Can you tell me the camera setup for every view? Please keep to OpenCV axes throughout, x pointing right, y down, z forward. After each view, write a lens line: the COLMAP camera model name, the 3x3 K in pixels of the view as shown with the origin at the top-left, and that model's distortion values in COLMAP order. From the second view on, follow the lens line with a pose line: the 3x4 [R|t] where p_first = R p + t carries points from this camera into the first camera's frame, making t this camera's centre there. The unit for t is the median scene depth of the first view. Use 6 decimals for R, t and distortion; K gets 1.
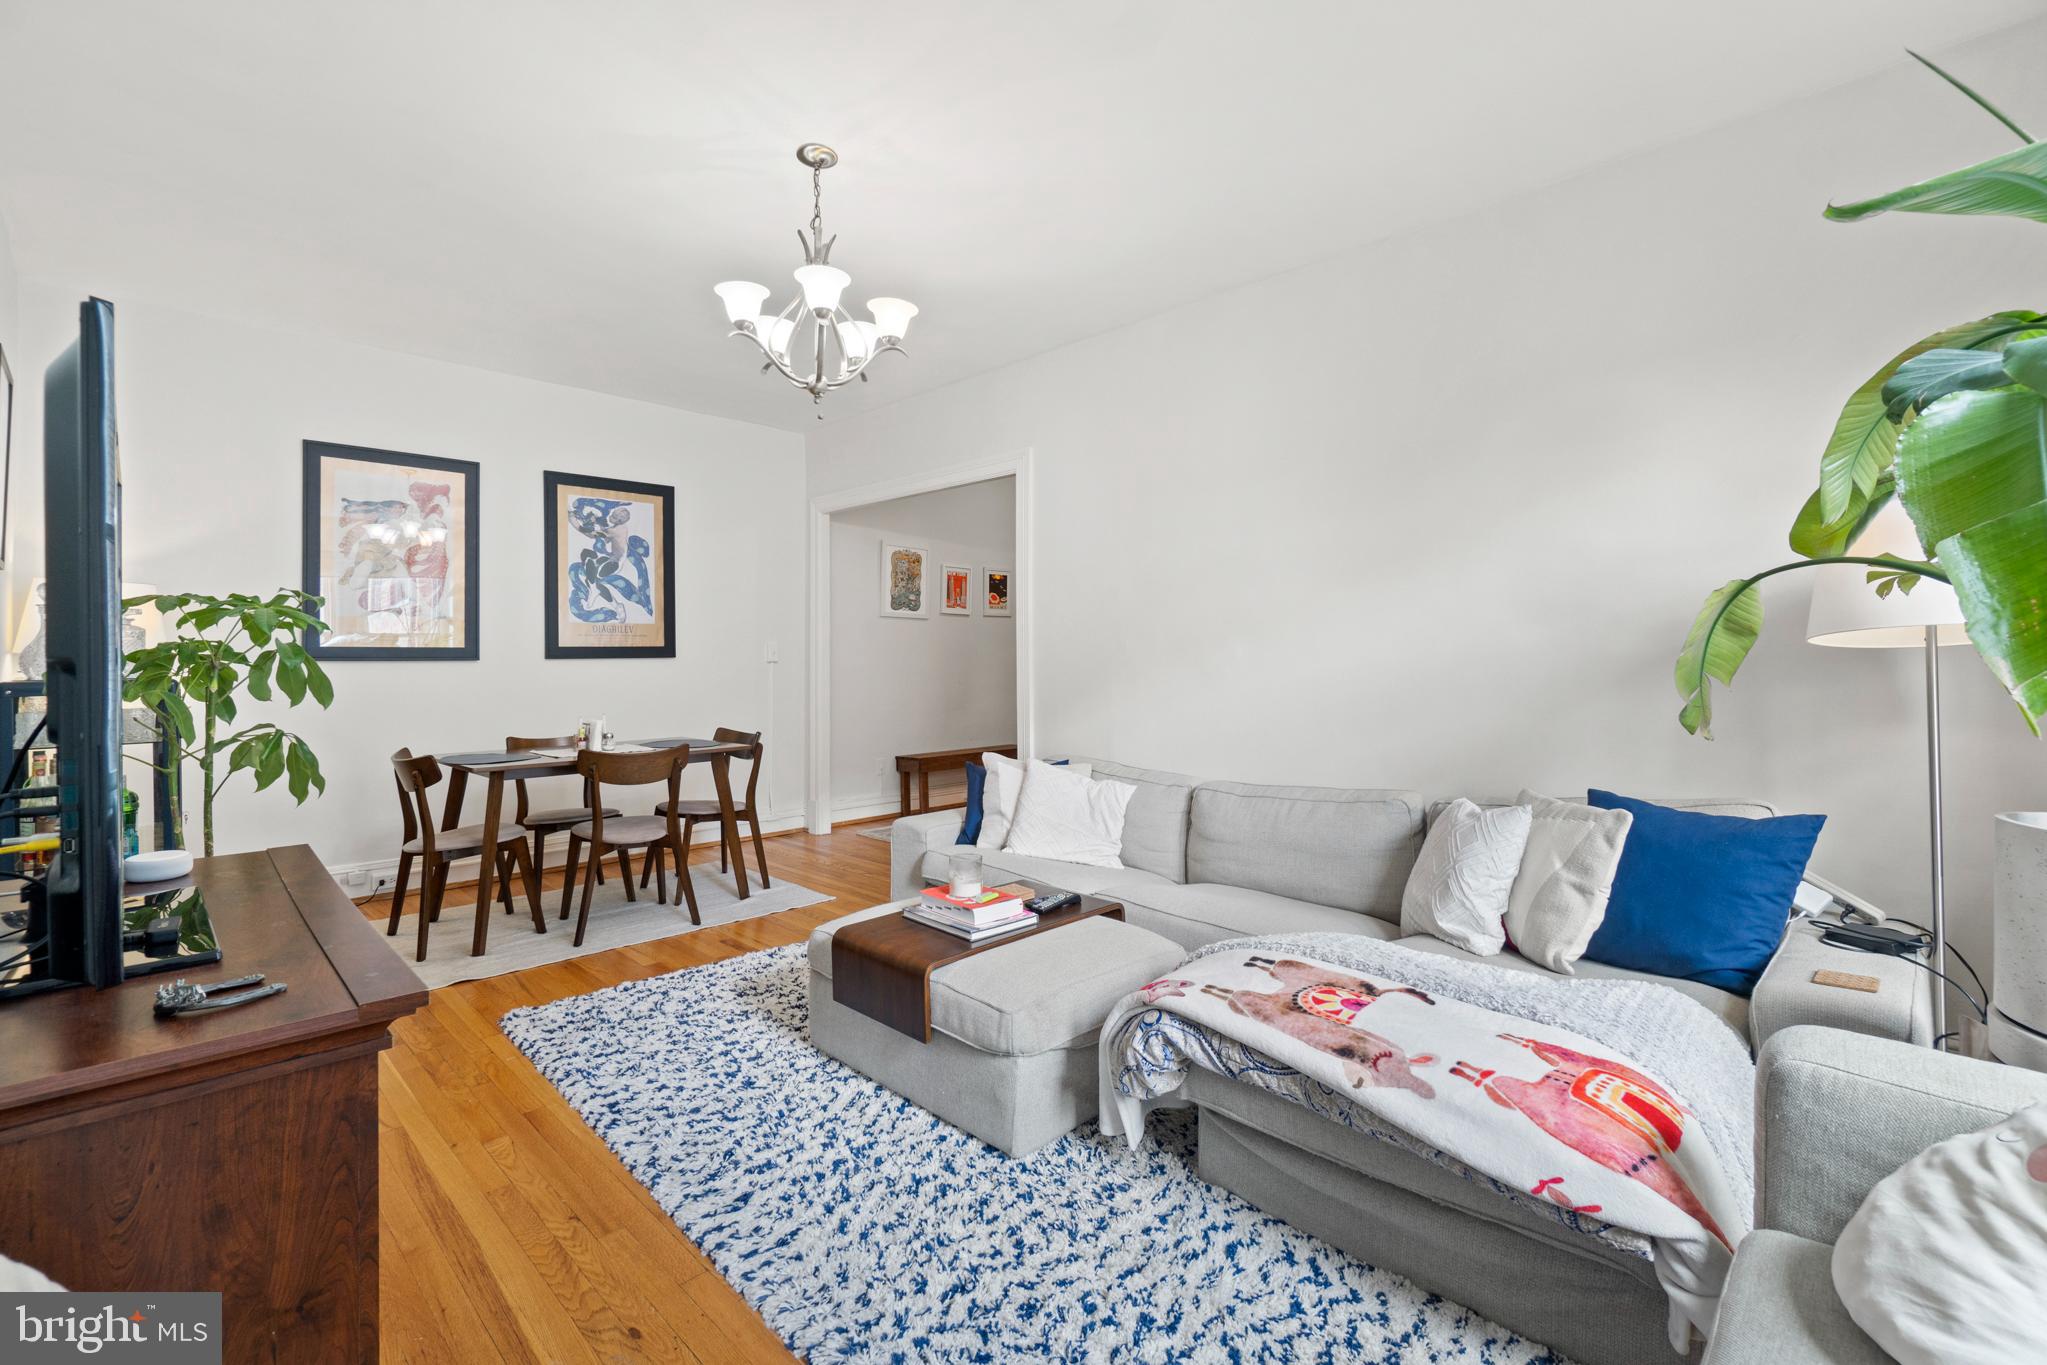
lens RADIAL K [[894.8, 0, 1013.7], [0, 894.8, 646.4], [0, 0, 1]] dist [0.000527, 0.000451]
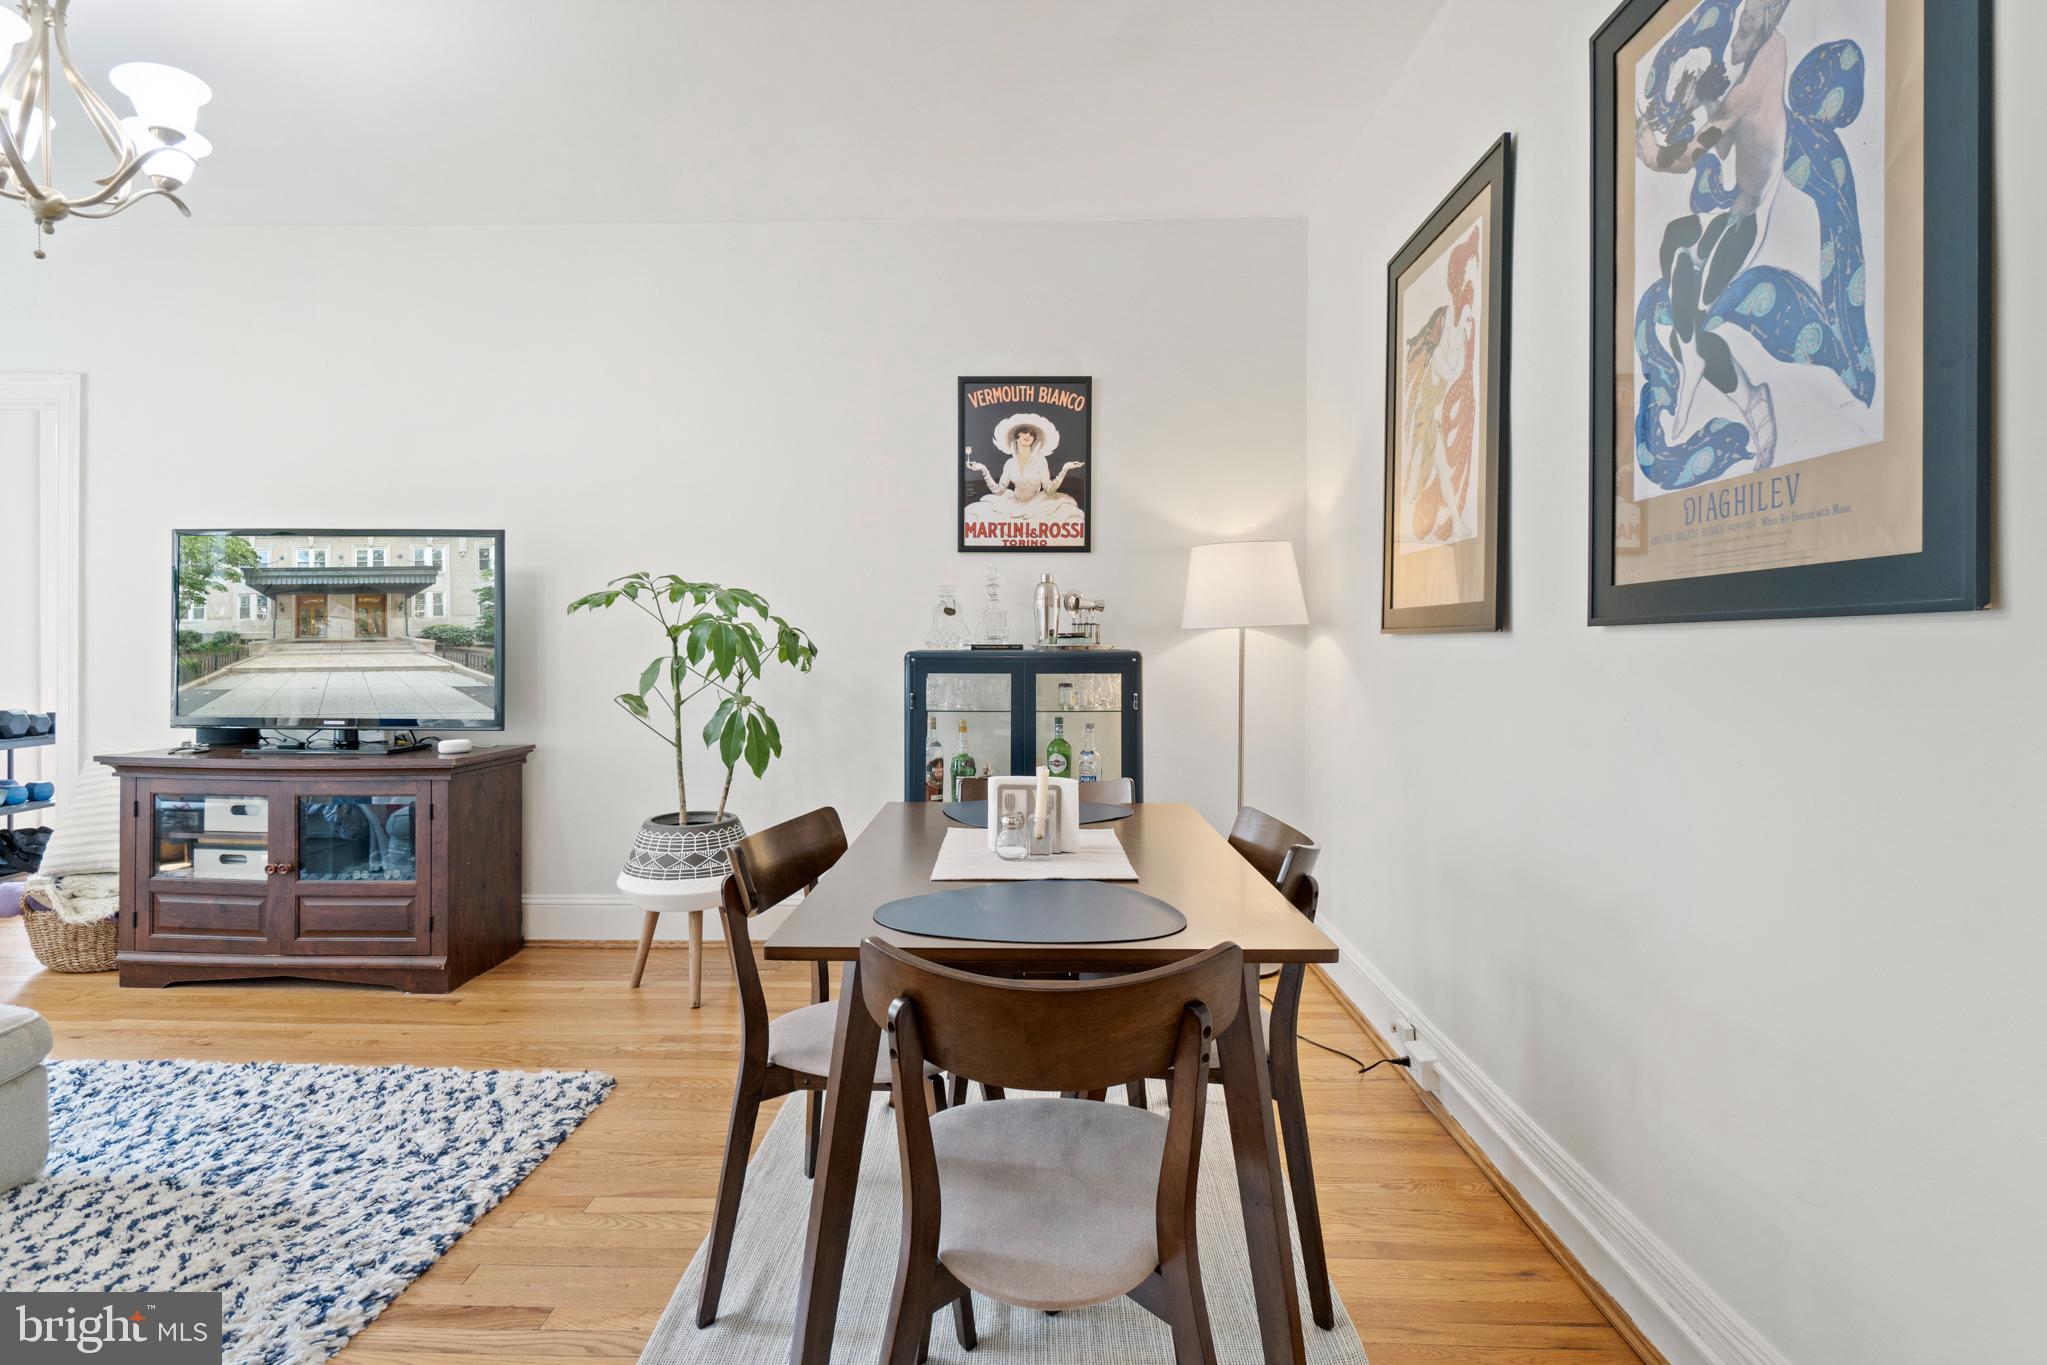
lens RADIAL K [[1010.3, 0, 1020.7], [0, 1010.3, 649.4], [0, 0, 1]] dist [0.001412, -0.000732]
pose [[-0.721782, 0.008468, -0.692068, -0.120050], [0.011115, 0.999938, 0.000643, 0.018996], [0.692031, -0.007228, -0.721832, 1.084472]]
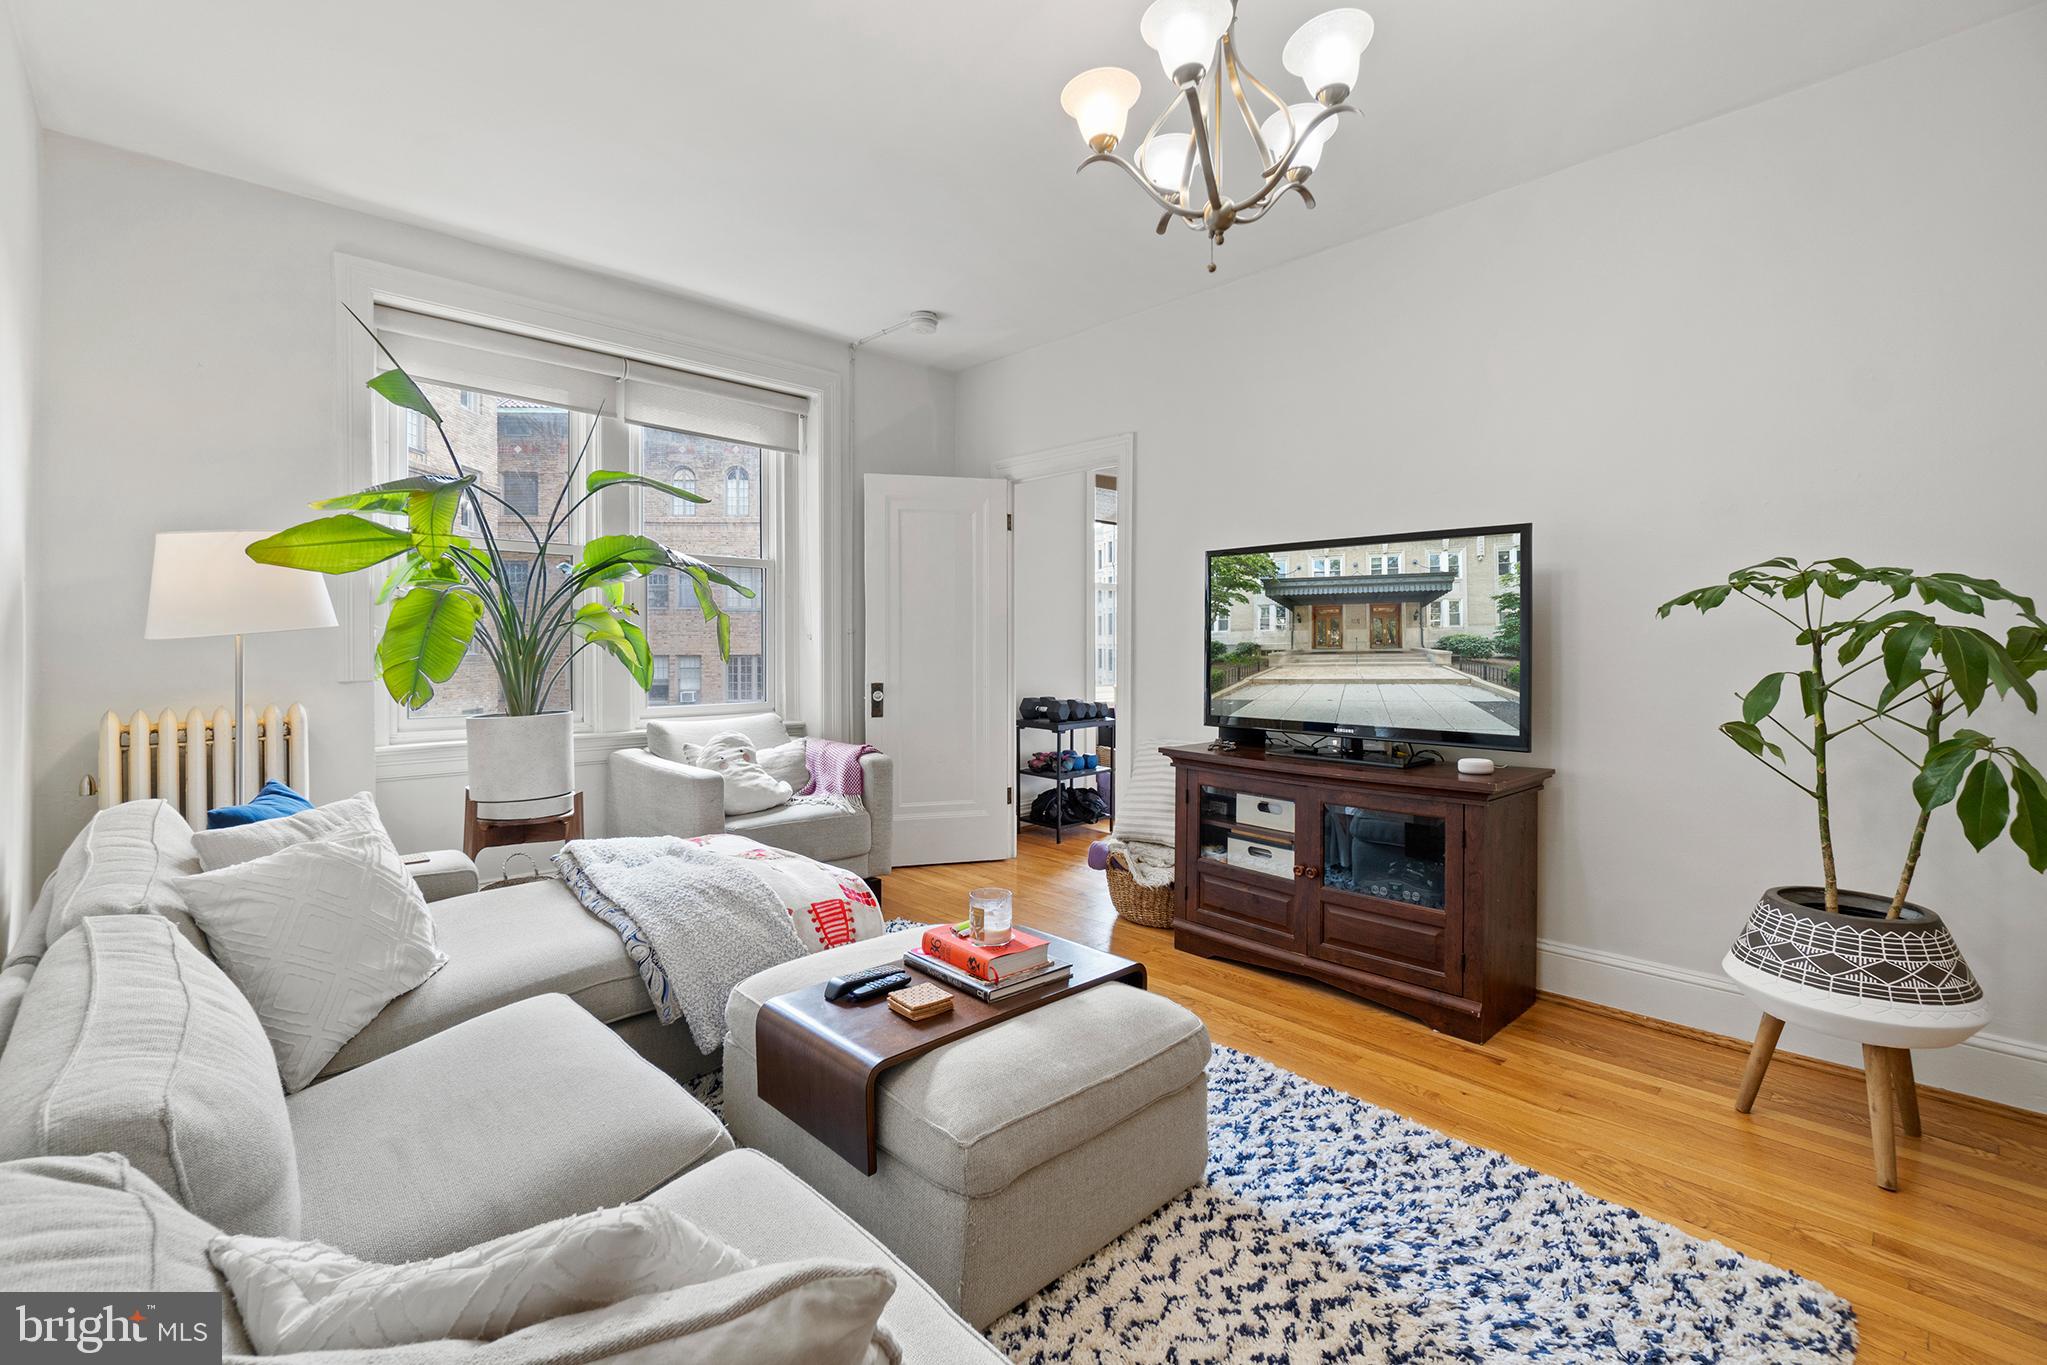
lens RADIAL K [[894.8, 0, 1013.7], [0, 894.8, 646.4], [0, 0, 1]] dist [0.000527, 0.000451]
pose [[-0.999637, 0.005435, 0.026403, -0.048548], [0.005121, 0.999915, -0.011961, 0.012375], [-0.026466, -0.011821, -0.999580, 0.885081]]
